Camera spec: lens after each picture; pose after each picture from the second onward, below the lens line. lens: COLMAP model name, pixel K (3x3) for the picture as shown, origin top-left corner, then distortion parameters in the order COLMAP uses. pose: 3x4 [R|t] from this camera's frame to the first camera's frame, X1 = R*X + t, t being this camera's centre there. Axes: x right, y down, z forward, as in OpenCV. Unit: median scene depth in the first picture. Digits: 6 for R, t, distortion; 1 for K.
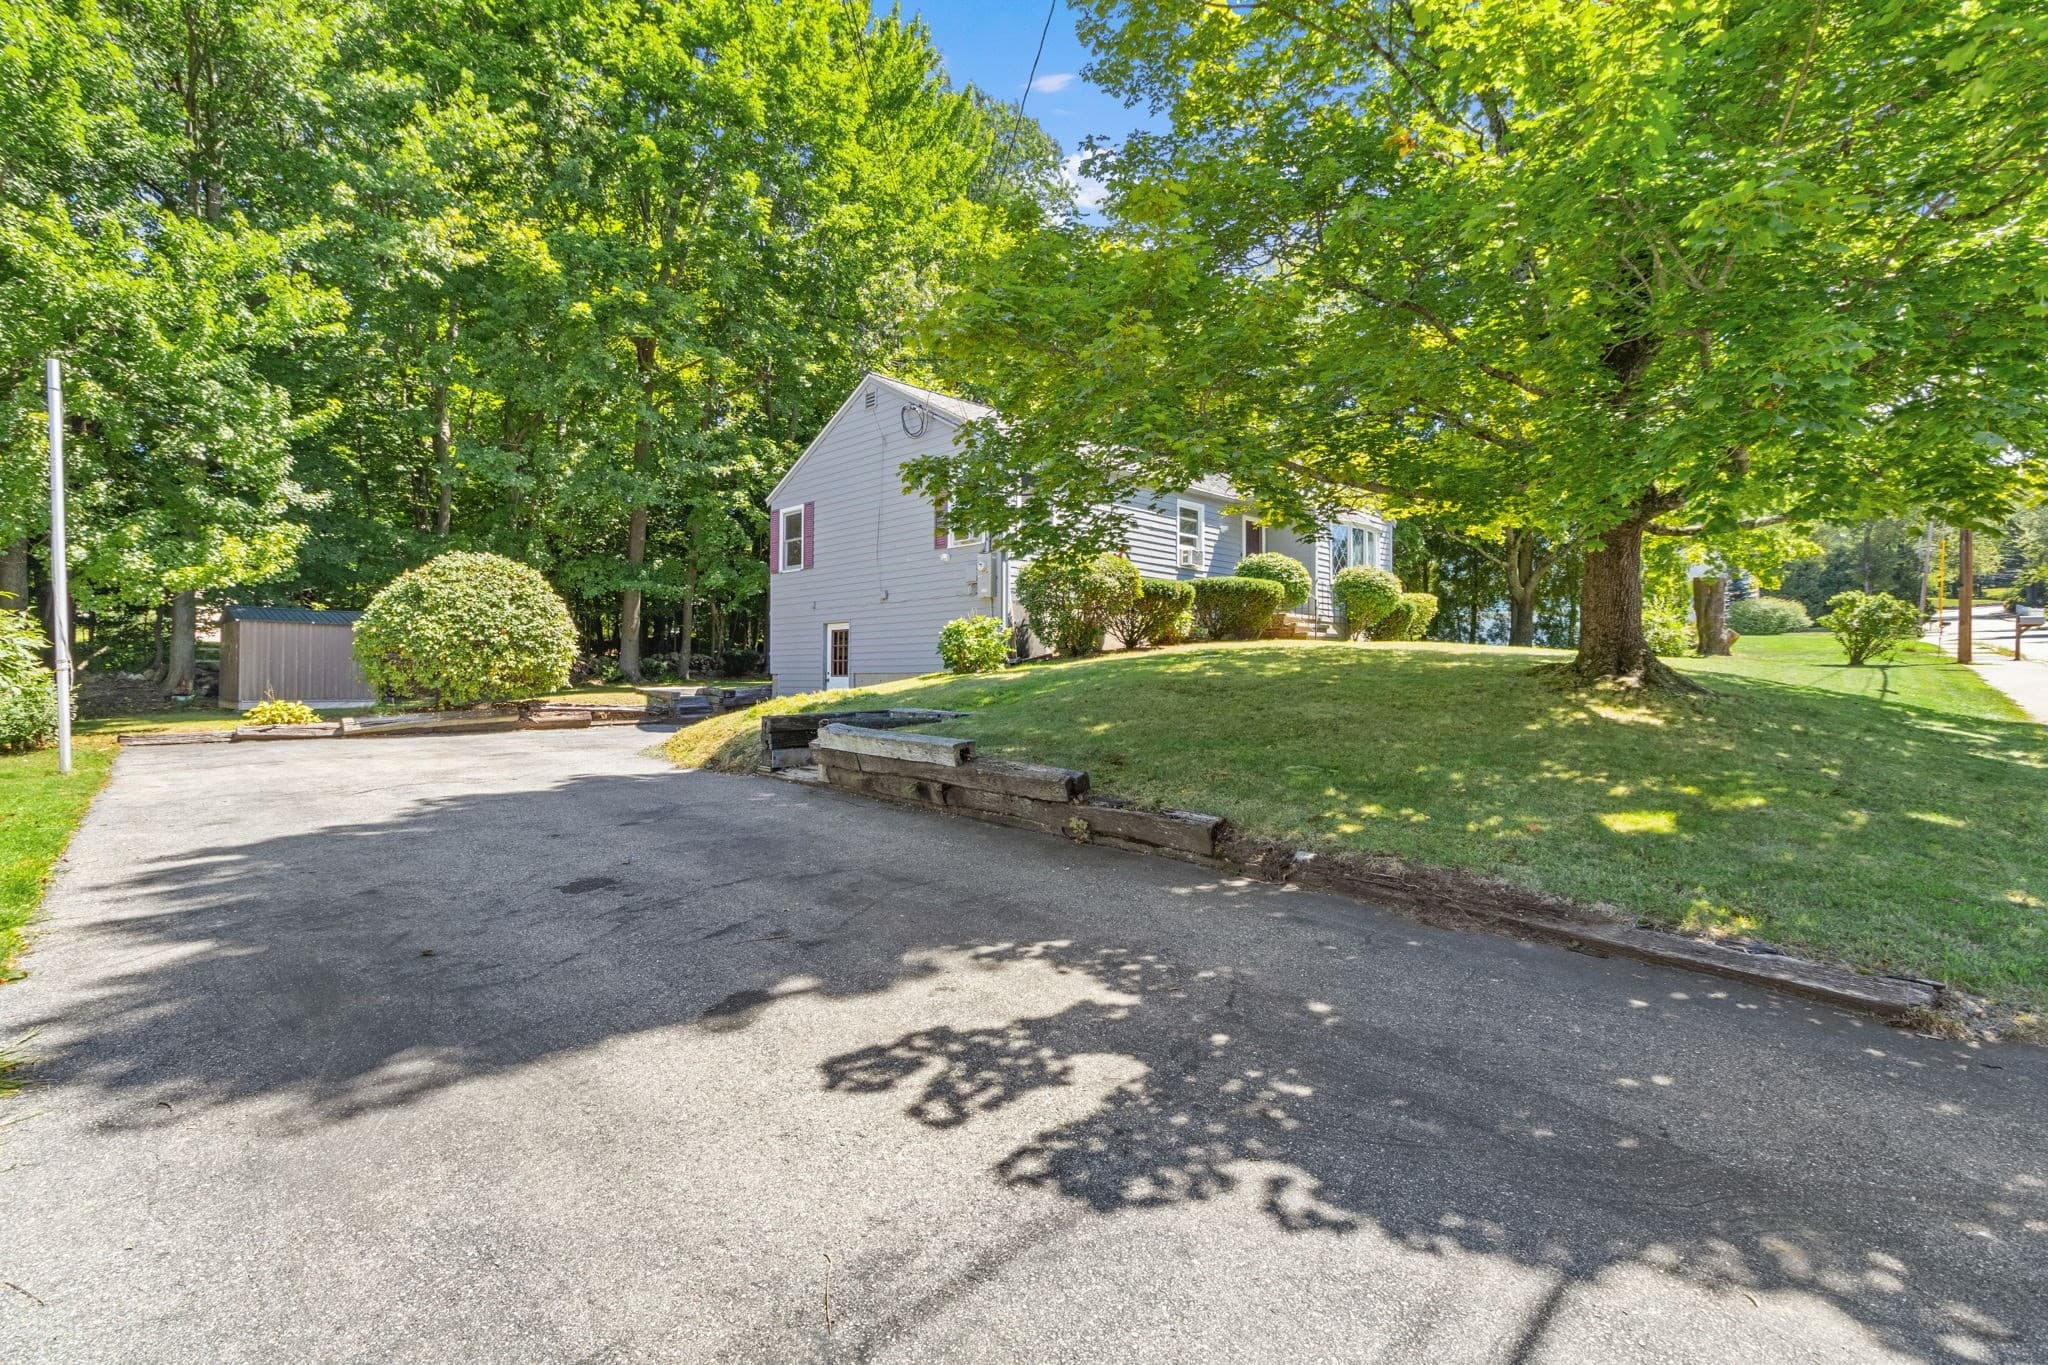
lens RADIAL K [[966.8, 0, 1007.8], [0, 966.8, 680.7], [0, 0, 1]] dist [-0.004514, -0.000681]
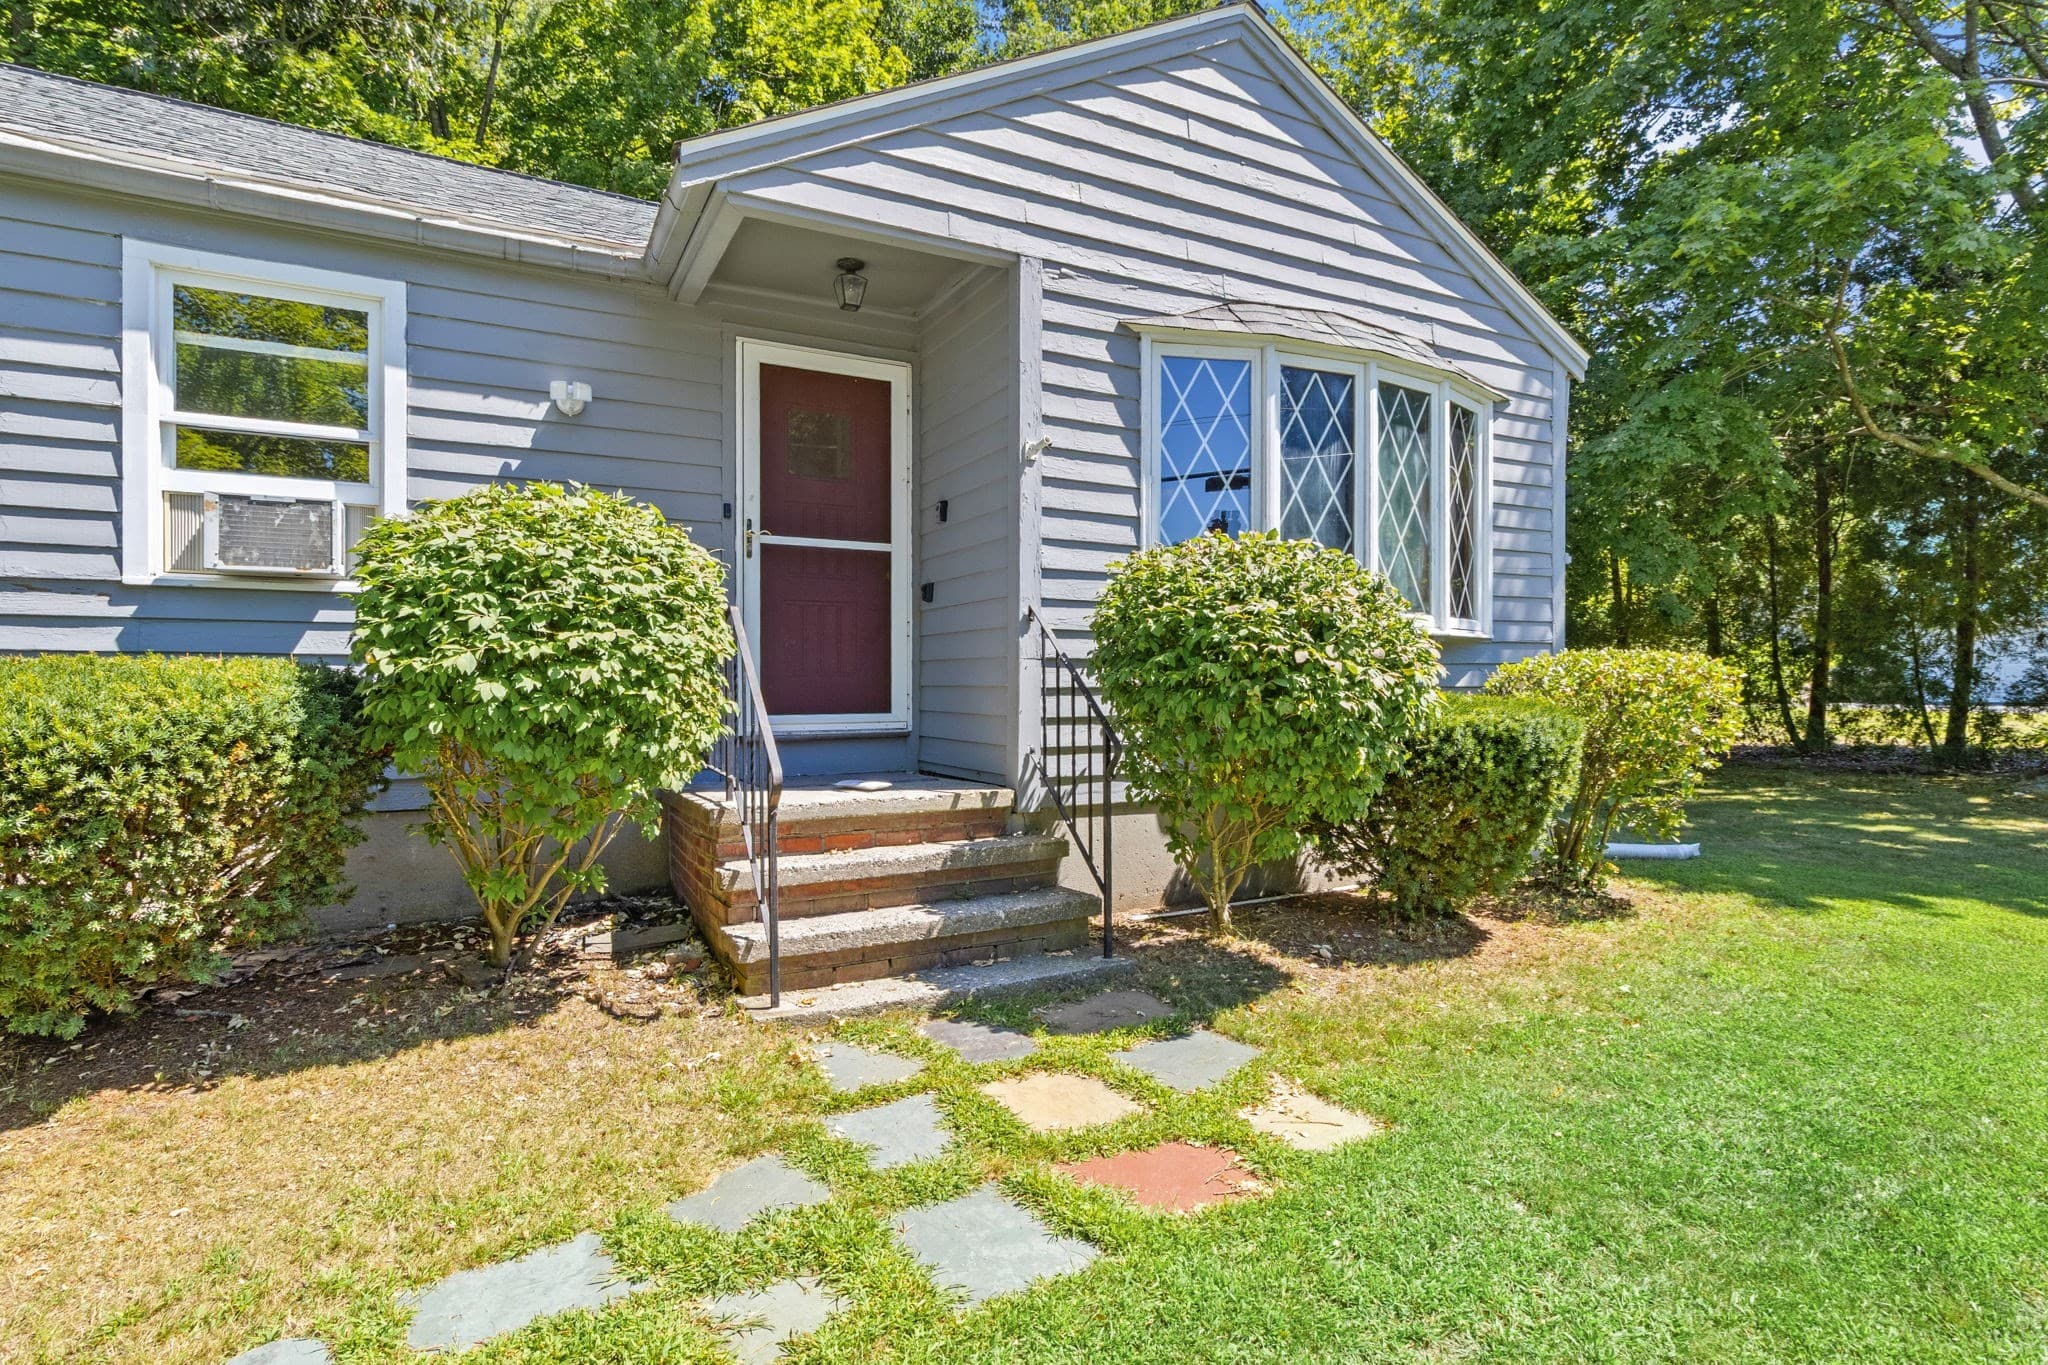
lens RADIAL K [[998.5, 0, 1008.3], [0, 998.5, 681.0], [0, 0, 1]] dist [-0.000292, -0.000148]
pose [[0.950442, 0.007266, -0.310816, 0.381470], [-0.004337, 0.999939, 0.010111, -0.090870], [0.310871, -0.008262, 0.950416, 0.785995]]
